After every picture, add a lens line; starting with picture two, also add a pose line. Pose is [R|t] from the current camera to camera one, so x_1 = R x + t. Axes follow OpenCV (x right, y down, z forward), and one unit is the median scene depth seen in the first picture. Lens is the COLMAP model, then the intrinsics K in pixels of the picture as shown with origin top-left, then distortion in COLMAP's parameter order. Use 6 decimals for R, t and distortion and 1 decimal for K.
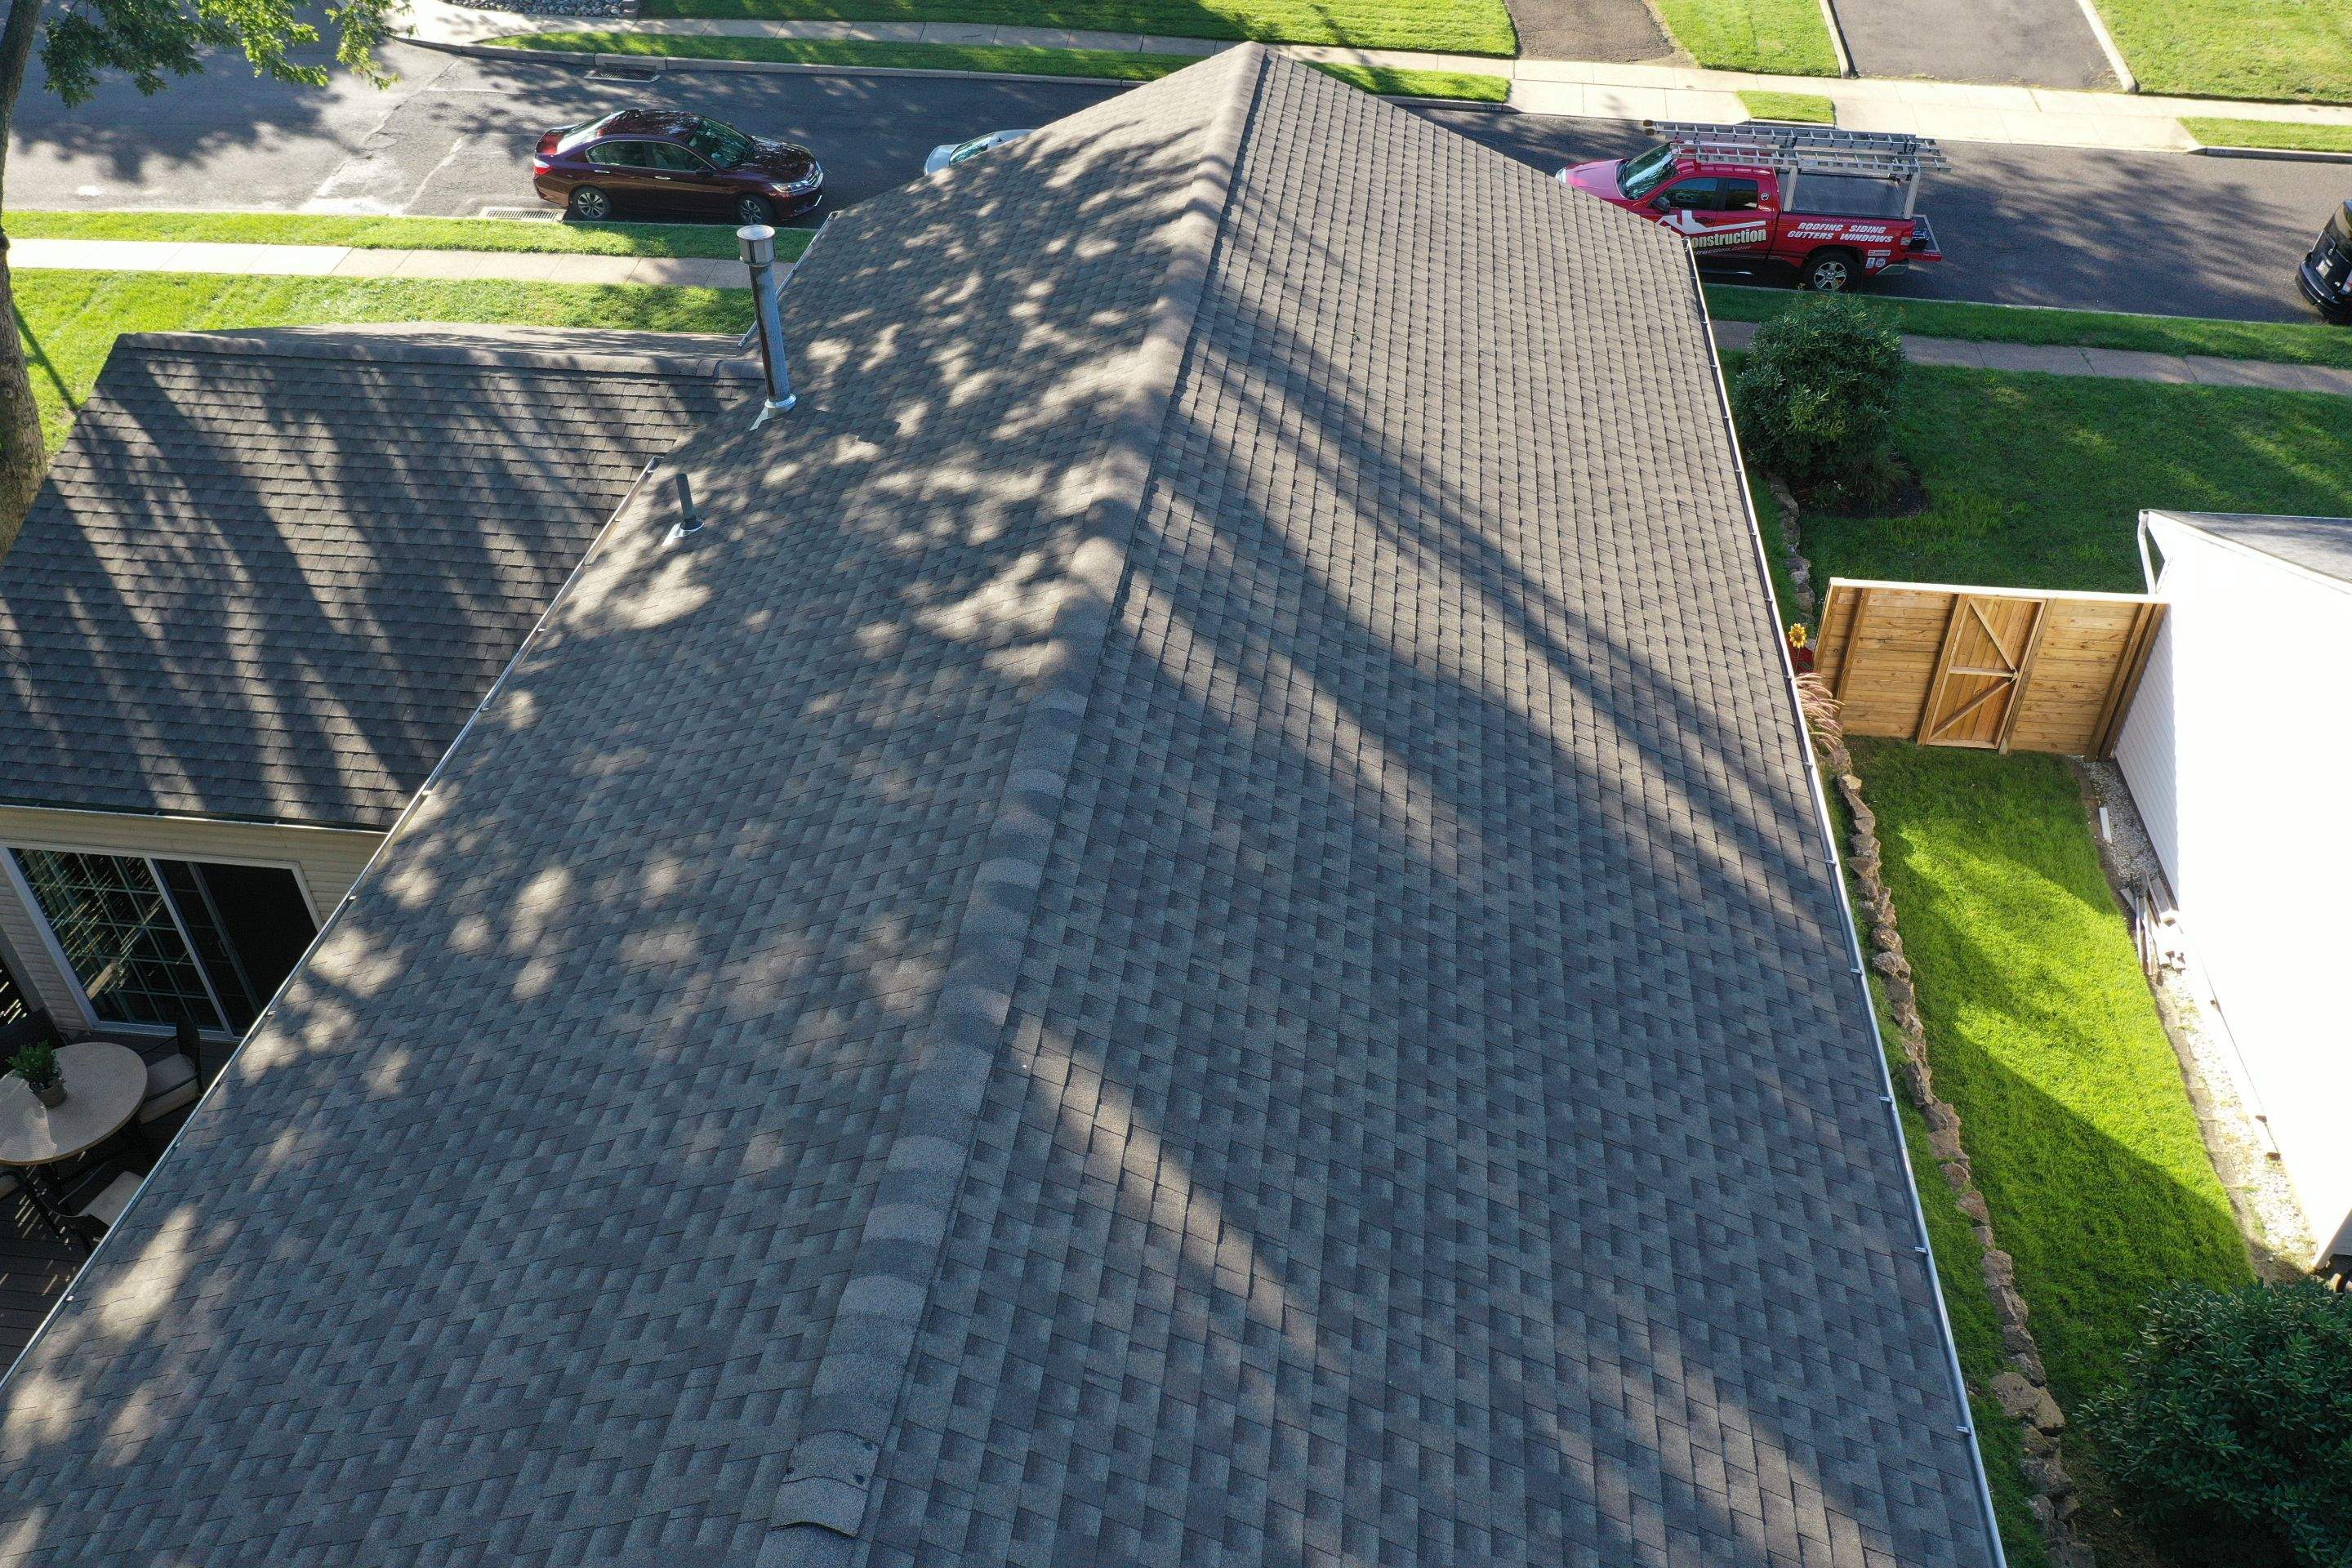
lens RADIAL K [[1806.2, 0, 1137.8], [0, 1806.2, 774.6], [0, 0, 1]] dist [-0.001093, 0.000342]
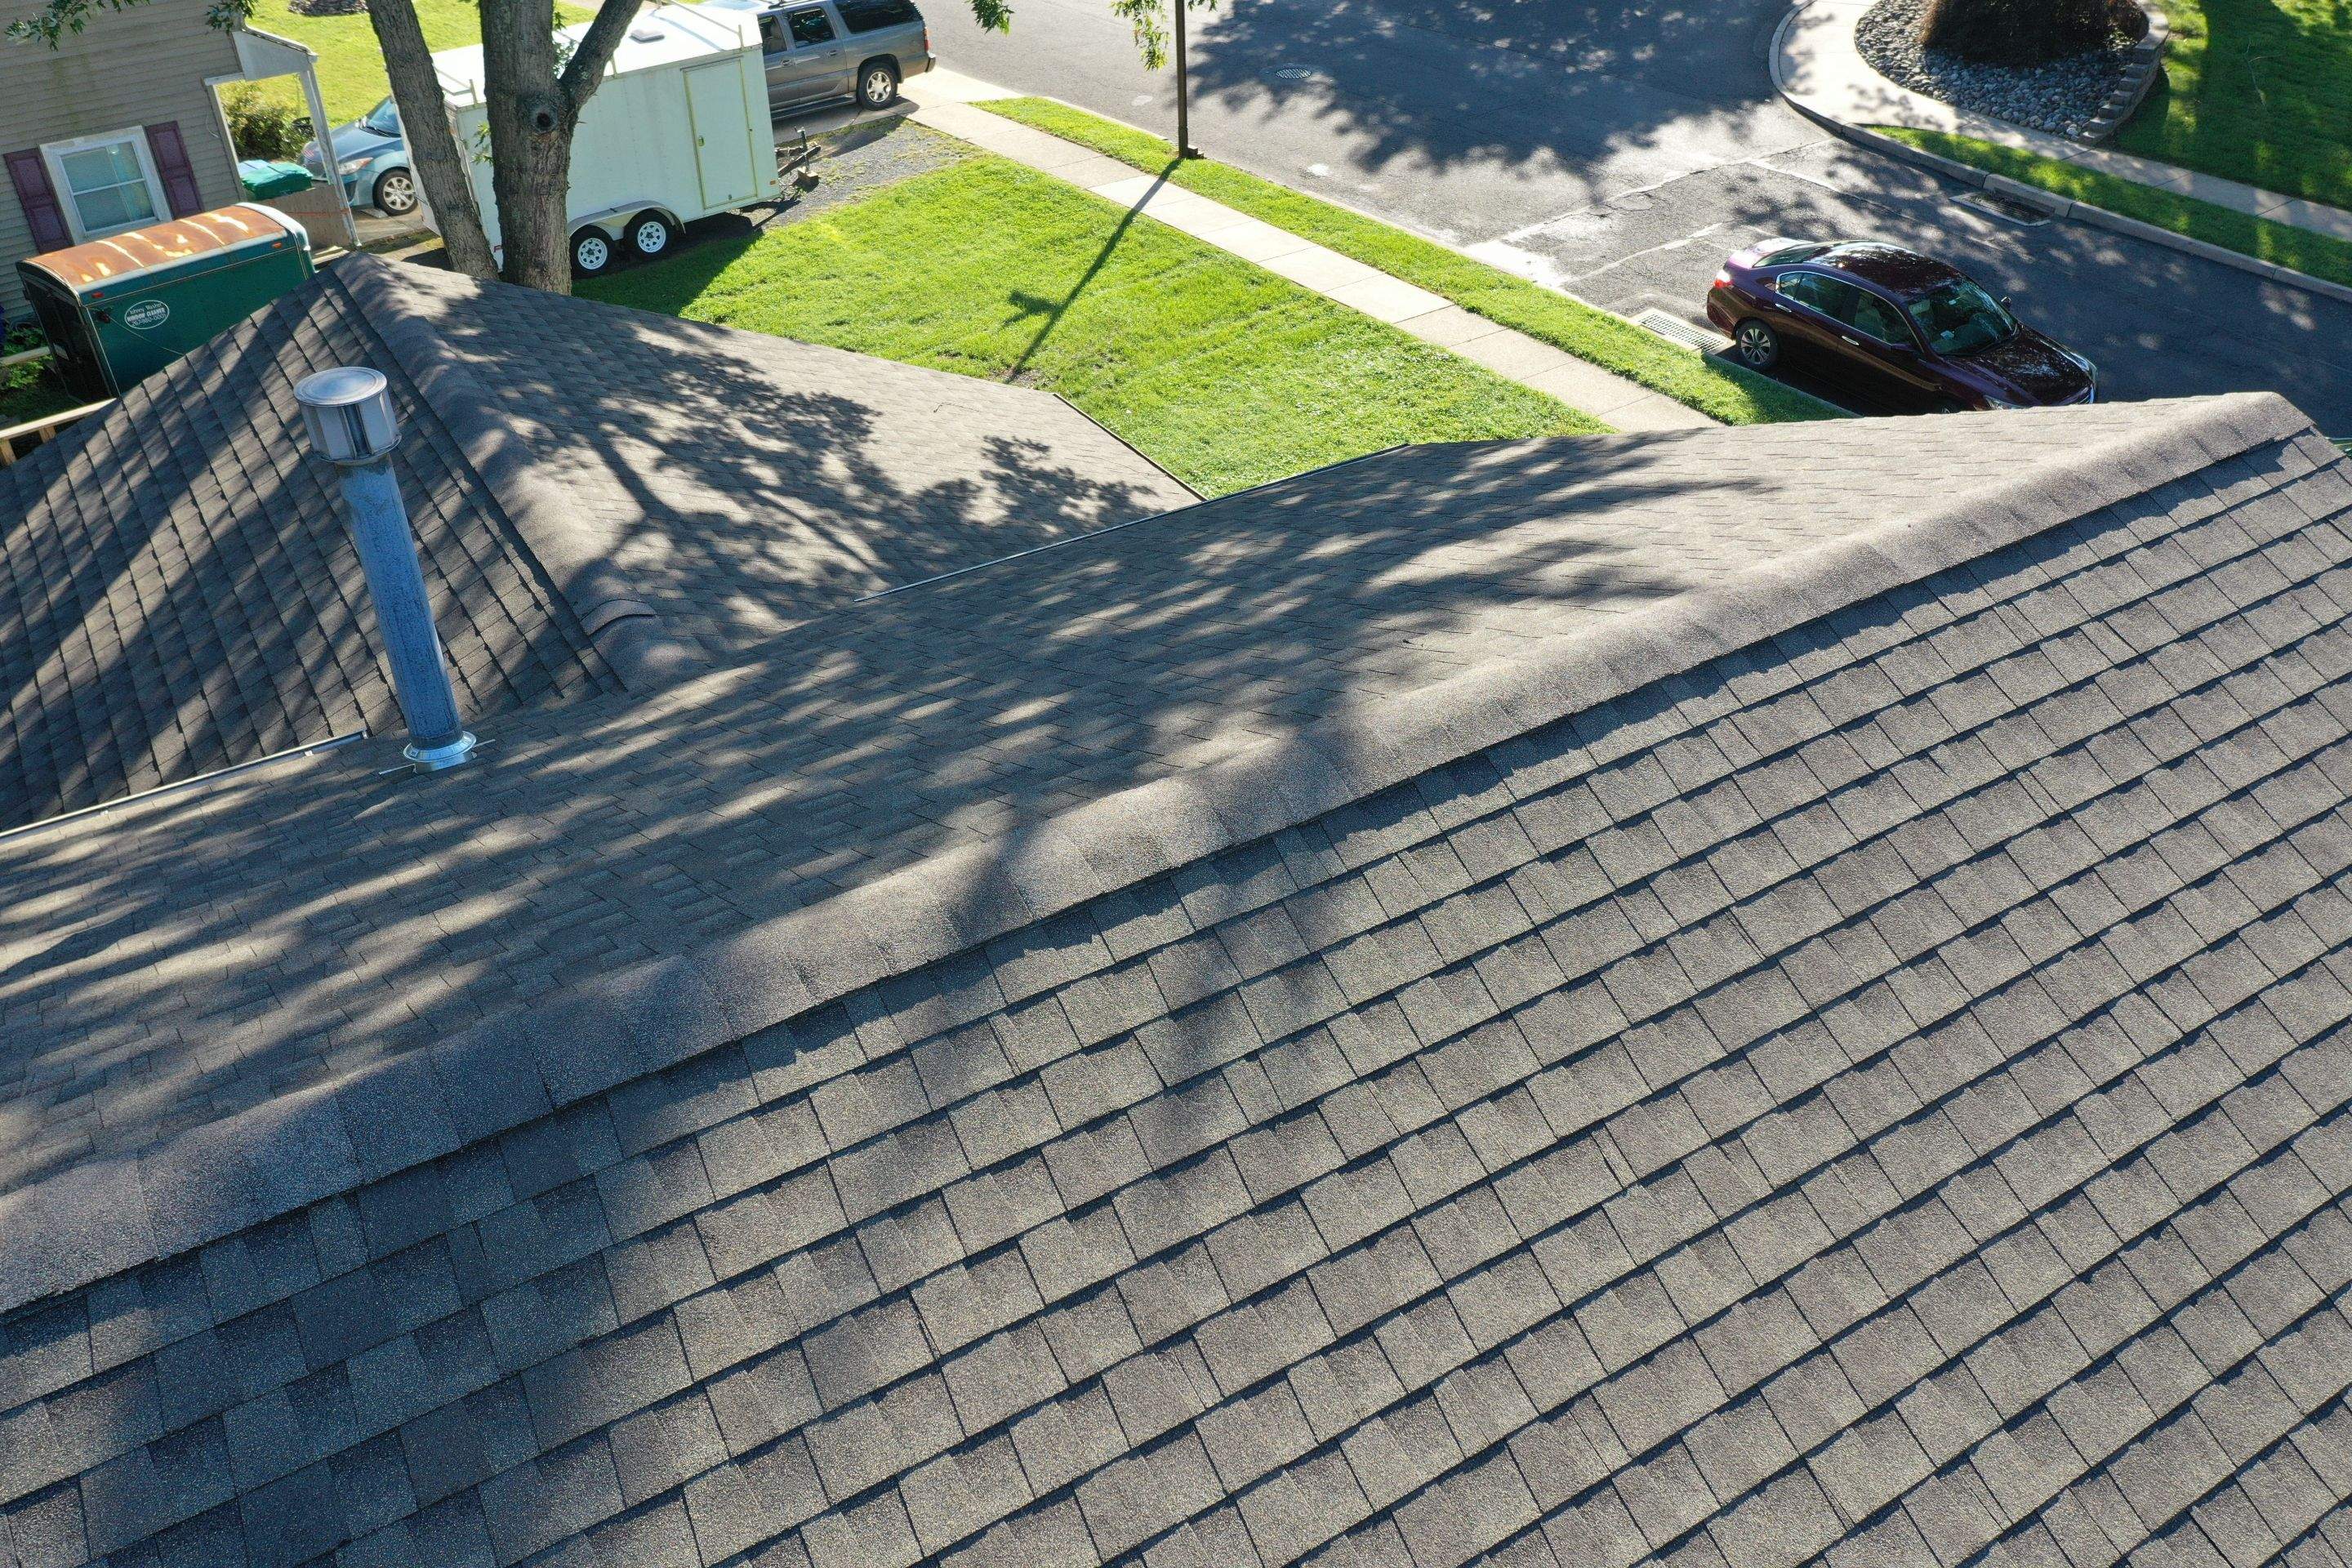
lens RADIAL K [[1837.0, 0, 1176.0], [0, 1837.0, 784.0], [0, 0, 1]] dist [-0.001570, 0.000314]
pose [[0.642751, 0.442874, -0.625087, 0.062699], [-0.476602, 0.869996, 0.126322, -0.132034], [0.599768, 0.216724, 0.770266, 0.311669]]
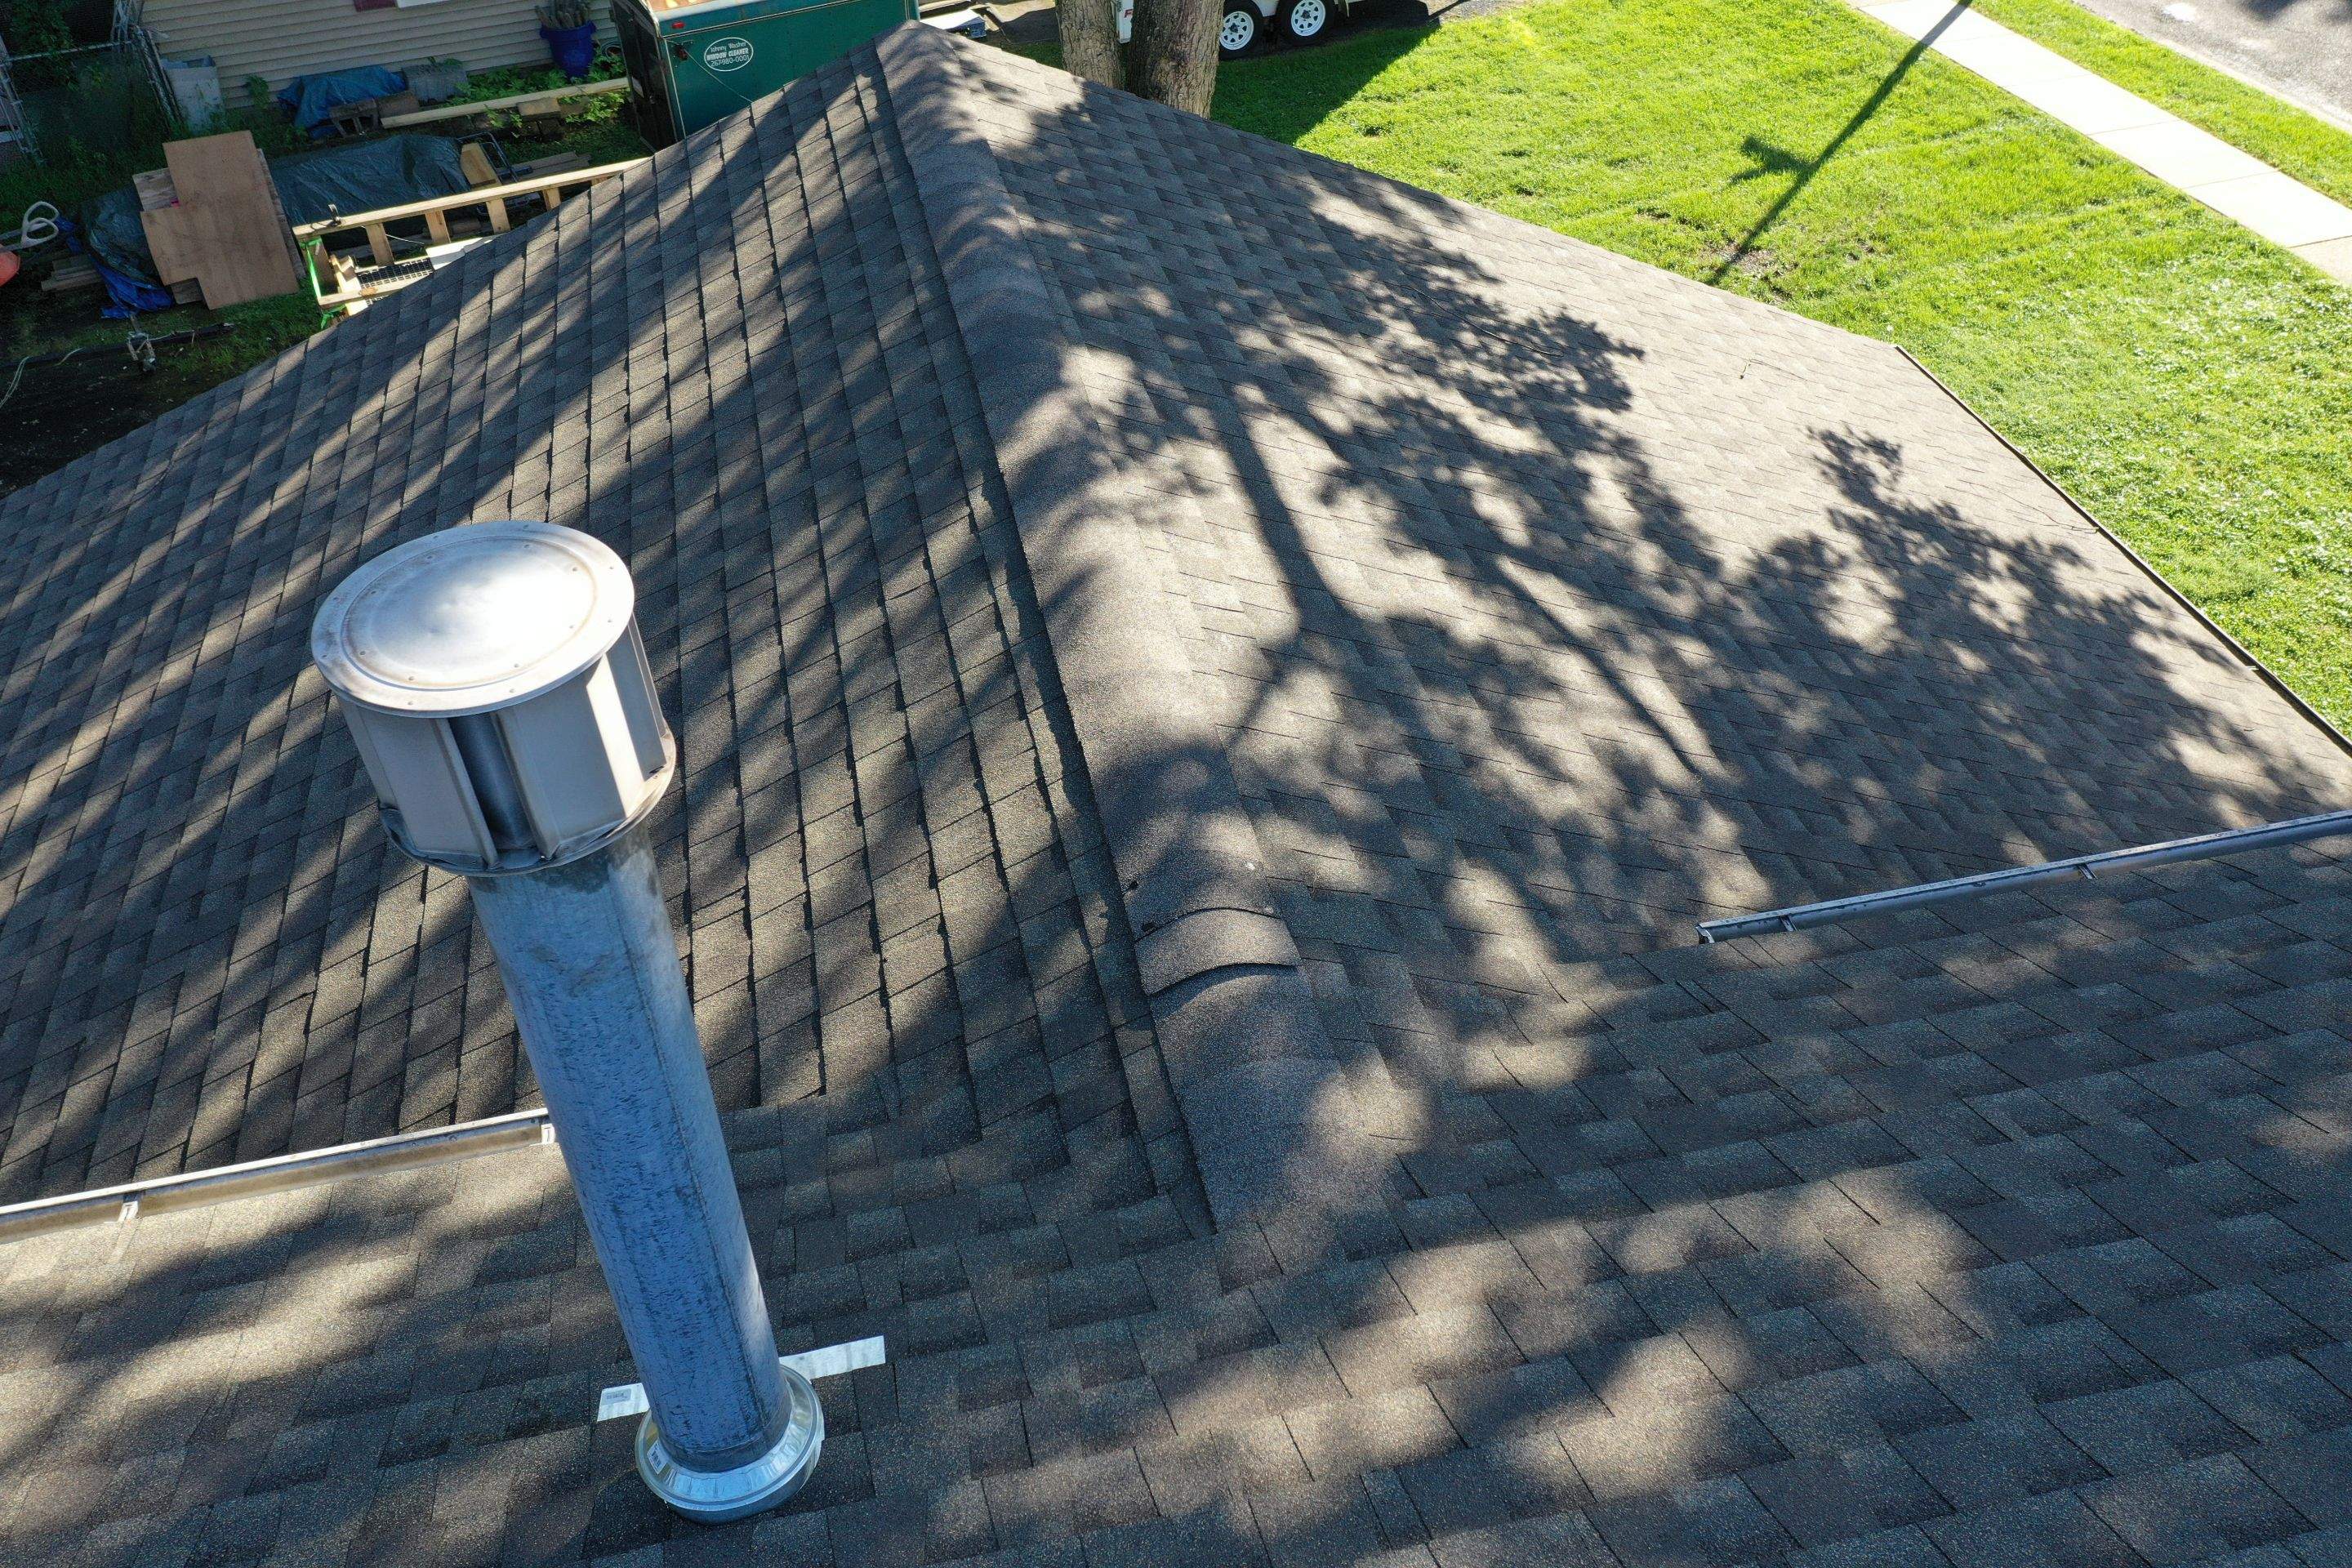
lens RADIAL K [[1908.1, 0, 1106.1], [0, 1908.1, 804.8], [0, 0, 1]] dist [-0.000789, 0.005059]
pose [[0.326973, 0.611252, -0.720735, -0.032294], [-0.571764, 0.735189, 0.364120, -0.129768], [0.752445, 0.293033, 0.589879, 0.356702]]
